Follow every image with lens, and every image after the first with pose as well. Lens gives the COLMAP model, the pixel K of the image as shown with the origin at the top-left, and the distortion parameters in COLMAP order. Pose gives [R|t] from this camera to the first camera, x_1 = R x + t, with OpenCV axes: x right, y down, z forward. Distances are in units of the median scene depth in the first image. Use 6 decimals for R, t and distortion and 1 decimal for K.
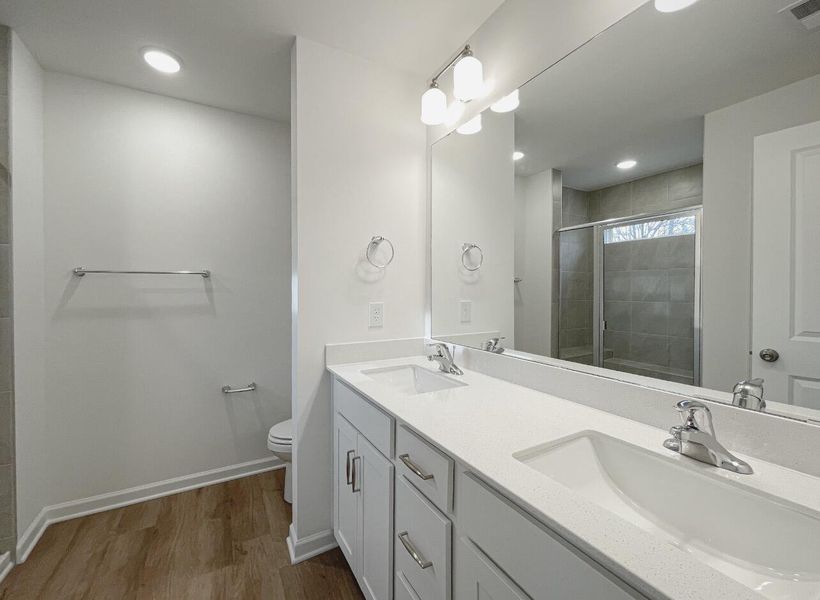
lens RADIAL K [[348.1, 0, 395.0], [0, 348.1, 293.3], [0, 0, 1]] dist [-0.002119, 0.000829]
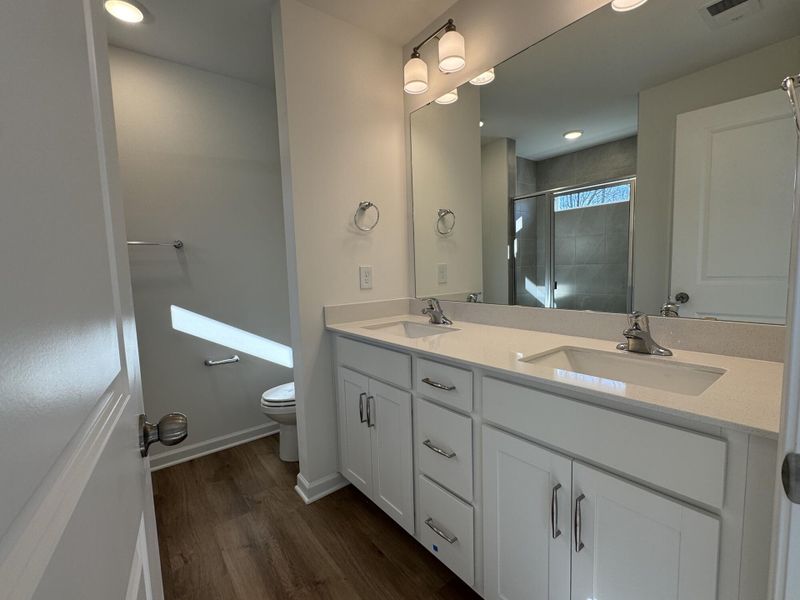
lens RADIAL K [[367.7, 0, 401.3], [0, 367.7, 299.1], [0, 0, 1]] dist [0.004592, 0.001178]
pose [[0.984634, -0.049647, 0.167426, -0.144812], [0.036168, 0.995925, 0.082618, 0.040034], [-0.170845, -0.075293, 0.982417, -0.133208]]
